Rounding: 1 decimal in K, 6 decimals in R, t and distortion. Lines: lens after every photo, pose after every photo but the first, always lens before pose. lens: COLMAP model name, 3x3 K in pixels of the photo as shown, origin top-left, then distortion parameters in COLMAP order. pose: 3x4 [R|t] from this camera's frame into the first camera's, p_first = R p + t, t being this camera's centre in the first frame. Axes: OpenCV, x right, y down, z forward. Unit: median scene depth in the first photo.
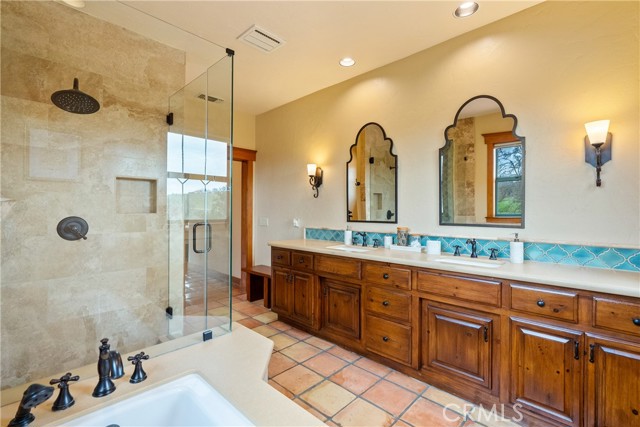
lens RADIAL K [[293.9, 0, 319.7], [0, 293.9, 212.0], [0, 0, 1]] dist [-0.003138, -0.001368]
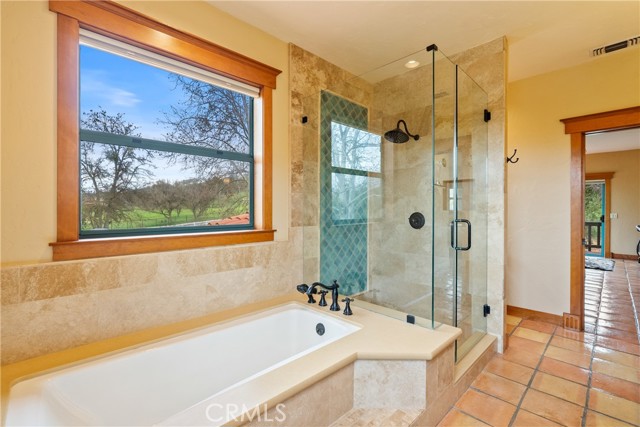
lens RADIAL K [[293.9, 0, 320.6], [0, 293.9, 211.8], [0, 0, 1]] dist [-0.003138, -0.001368]
pose [[-0.039540, 0.001165, -0.999217, 0.631606], [-0.006122, 0.999980, 0.001409, 0.013969], [0.999199, 0.006173, -0.039532, 0.596210]]
